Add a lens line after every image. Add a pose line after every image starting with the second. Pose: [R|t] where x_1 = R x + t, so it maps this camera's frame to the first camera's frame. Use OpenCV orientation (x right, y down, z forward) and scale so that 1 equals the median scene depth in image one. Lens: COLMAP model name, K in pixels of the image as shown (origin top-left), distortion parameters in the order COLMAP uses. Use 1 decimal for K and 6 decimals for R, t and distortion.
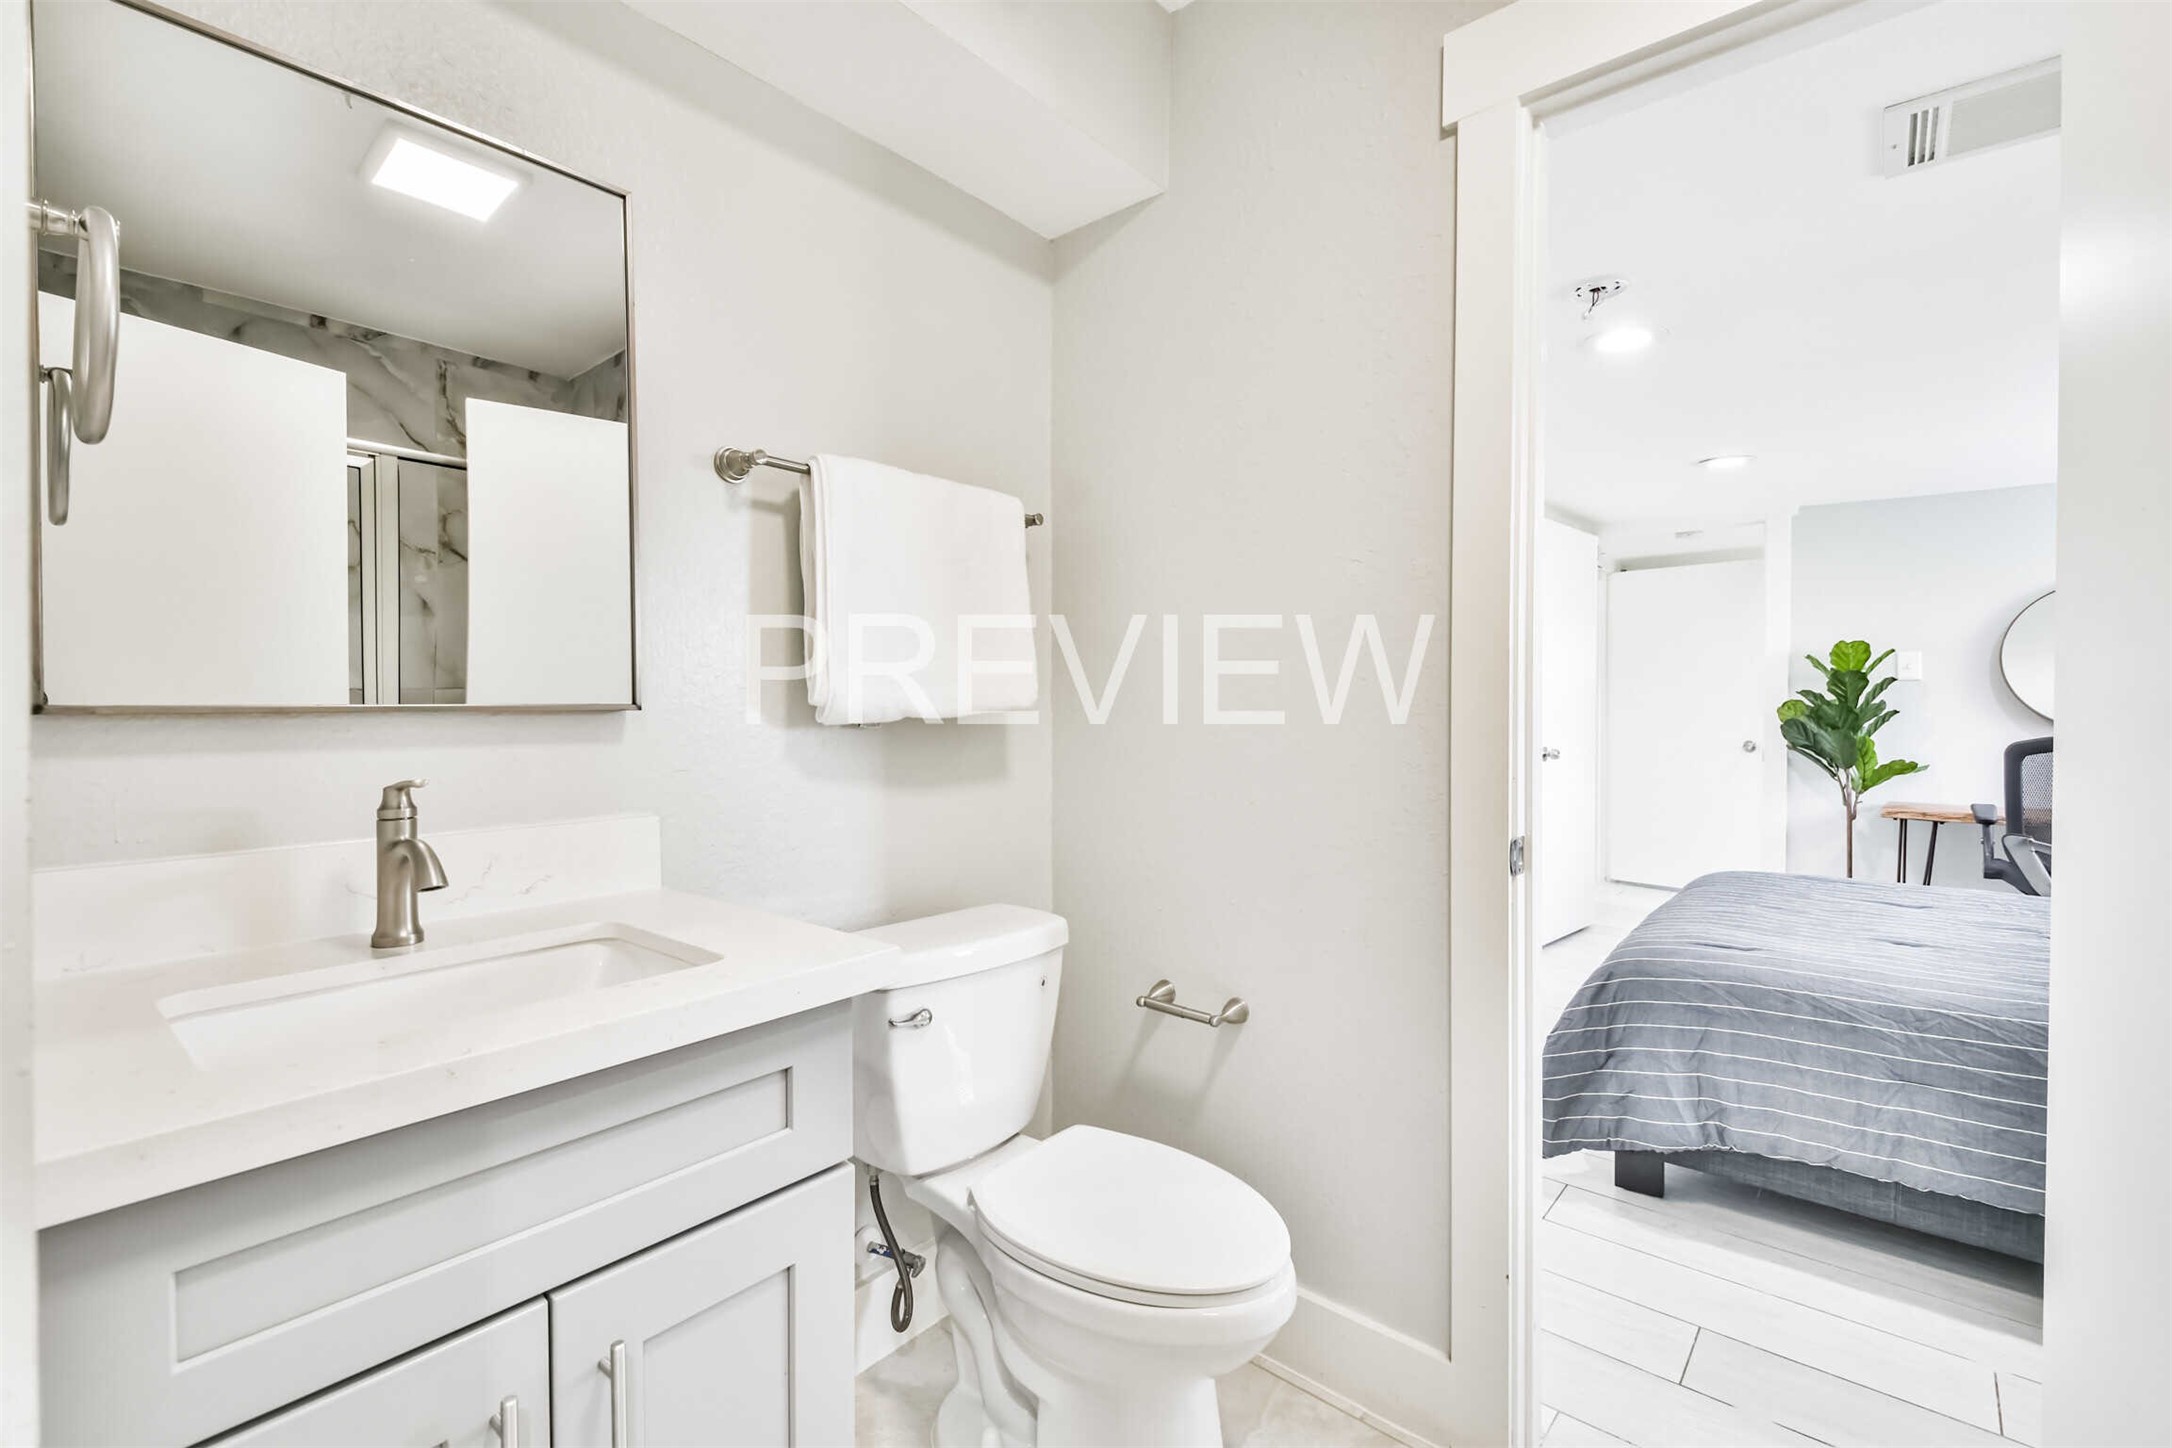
lens RADIAL K [[945.4, 0, 1096.4], [0, 945.4, 723.4], [0, 0, 1]] dist [0.038336, -0.015843]
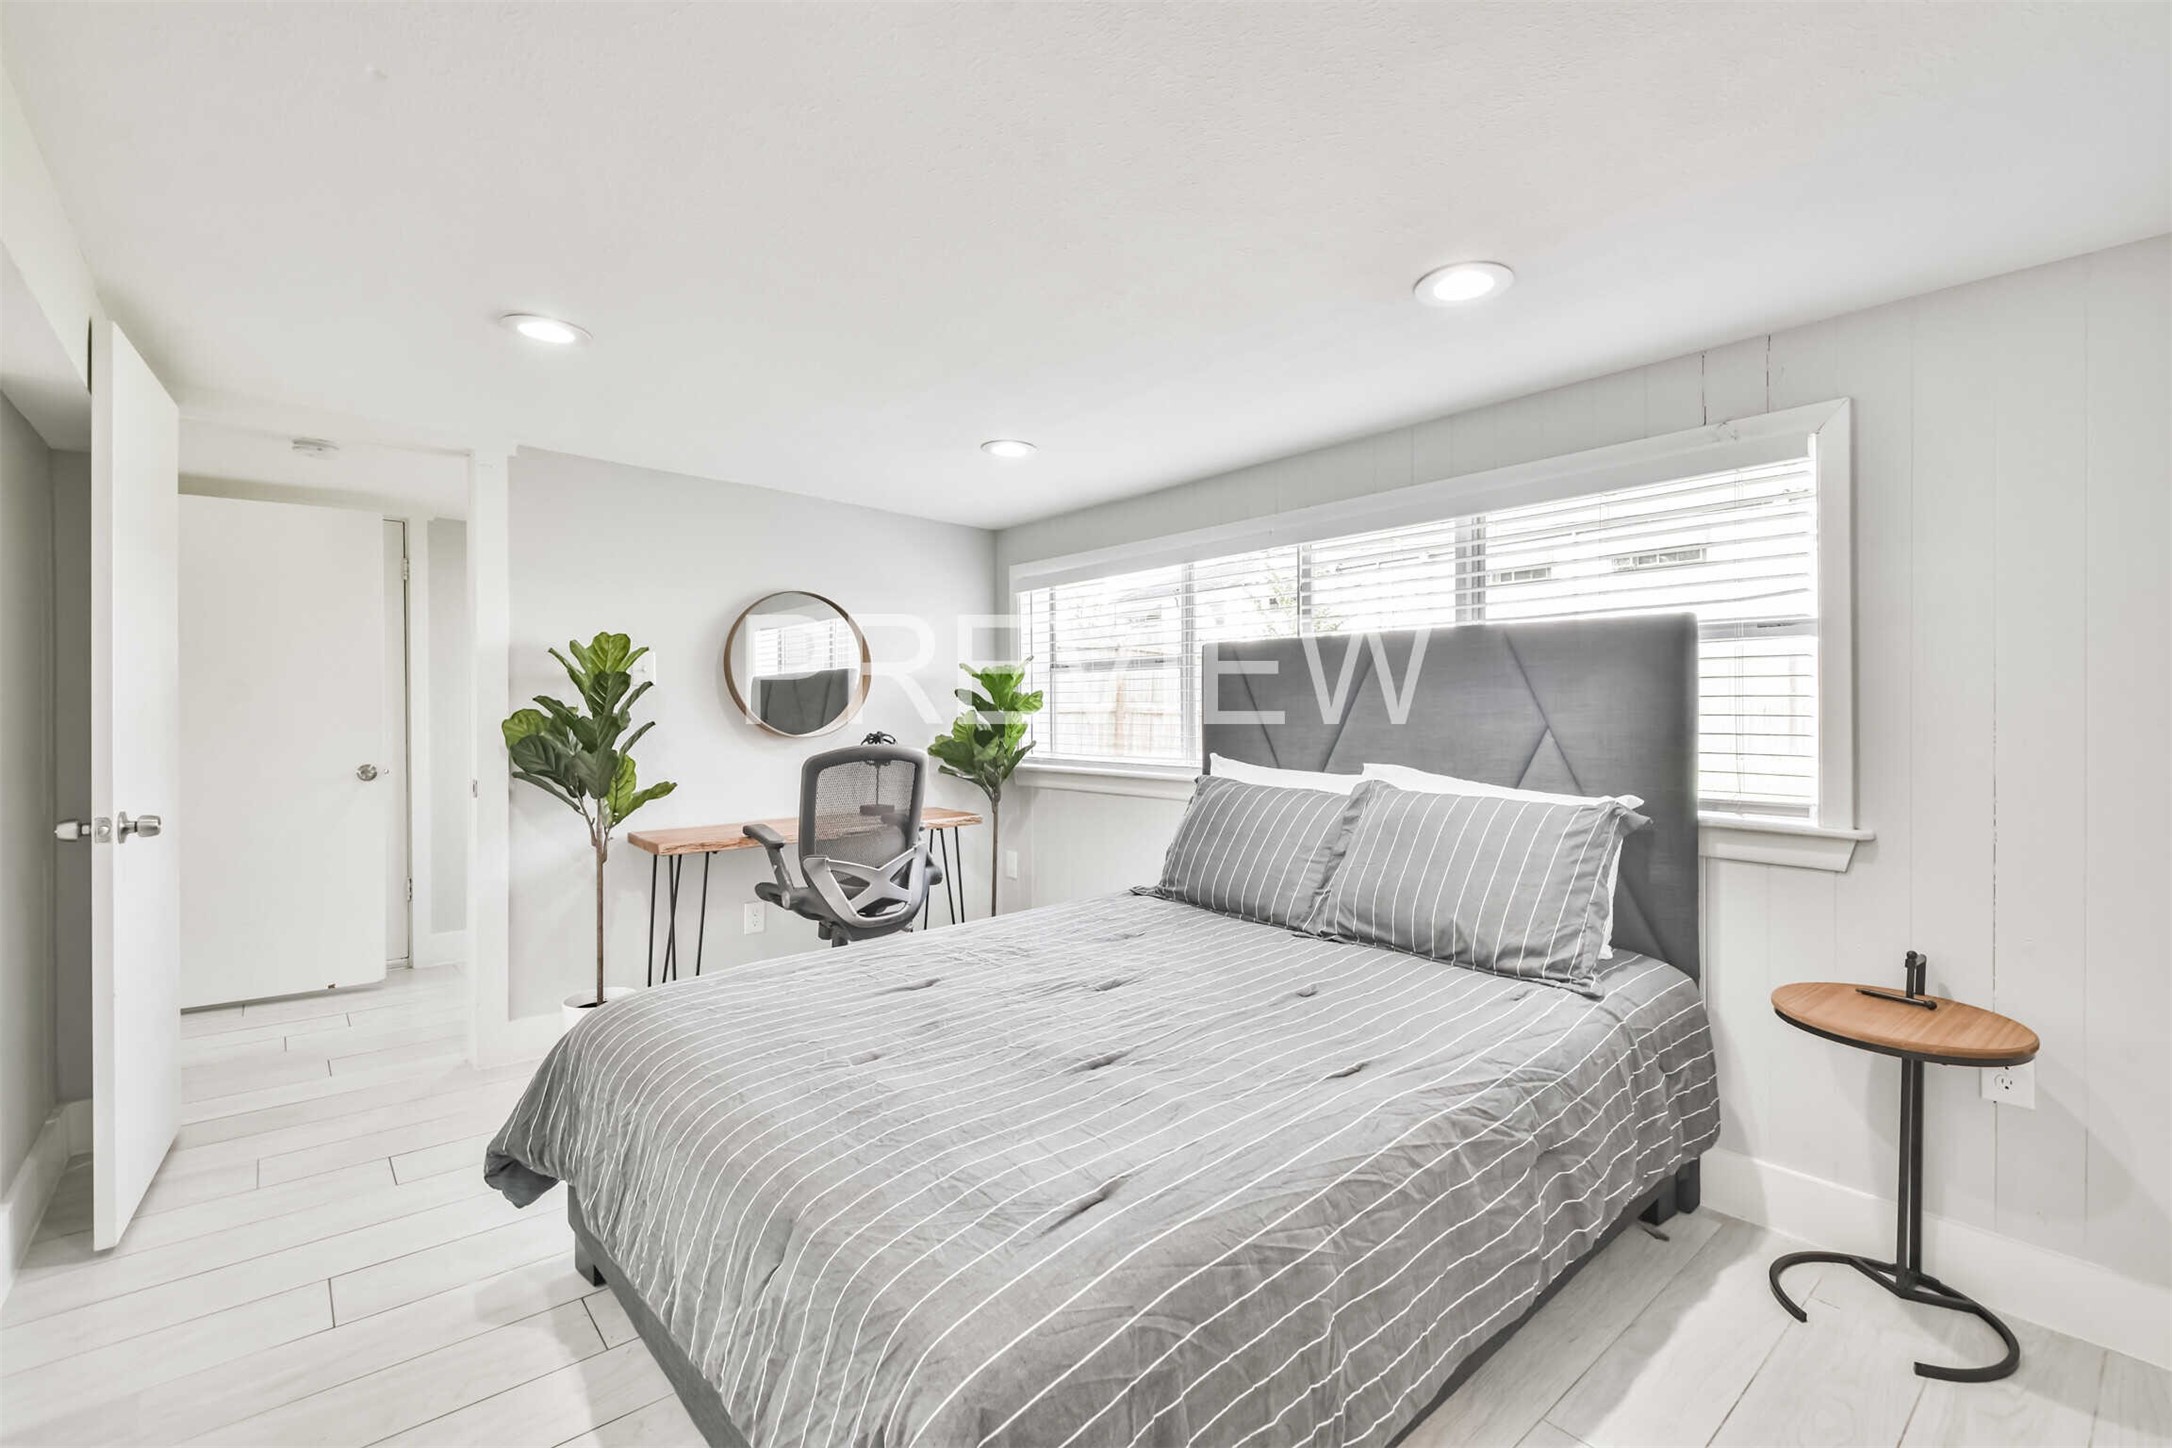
lens RADIAL K [[945.4, 0, 1096.4], [0, 945.4, 723.4], [0, 0, 1]] dist [0.038336, -0.015843]
pose [[0.165902, -0.020789, 0.985923, 0.088934], [0.025344, 0.999537, 0.016811, -0.016222], [-0.985817, 0.022198, 0.166352, 0.481309]]
